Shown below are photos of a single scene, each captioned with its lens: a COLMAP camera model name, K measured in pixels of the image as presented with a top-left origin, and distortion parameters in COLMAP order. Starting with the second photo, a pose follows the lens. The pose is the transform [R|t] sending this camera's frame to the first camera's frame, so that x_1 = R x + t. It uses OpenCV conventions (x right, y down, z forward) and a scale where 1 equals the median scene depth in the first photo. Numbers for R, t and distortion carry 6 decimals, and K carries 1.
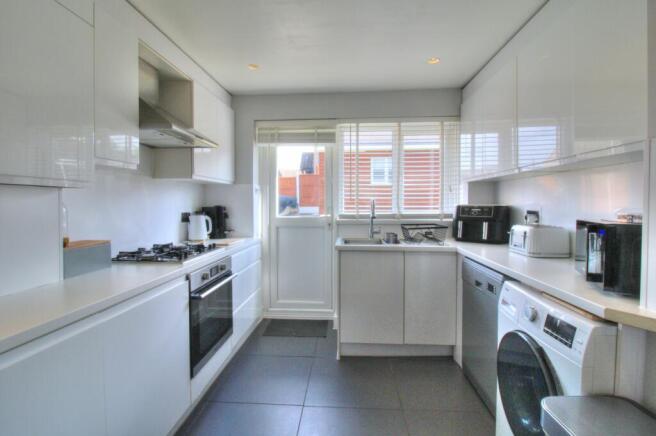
lens RADIAL K [[302.7, 0, 326.8], [0, 302.7, 215.7], [0, 0, 1]] dist [-0.029160, -0.002180]
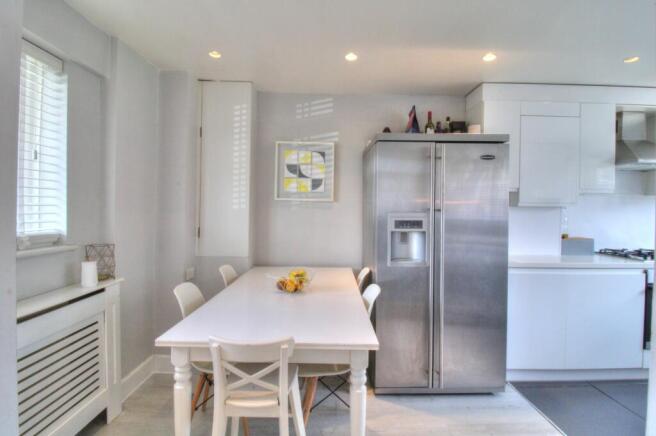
lens RADIAL K [[302.7, 0, 327.8], [0, 302.7, 215.5], [0, 0, 1]] dist [-0.029160, -0.002180]
pose [[0.056245, 0.012471, -0.998339, 0.763357], [-0.044629, 0.998954, 0.009964, 0.004734], [0.997419, 0.043994, 0.056742, -0.513190]]
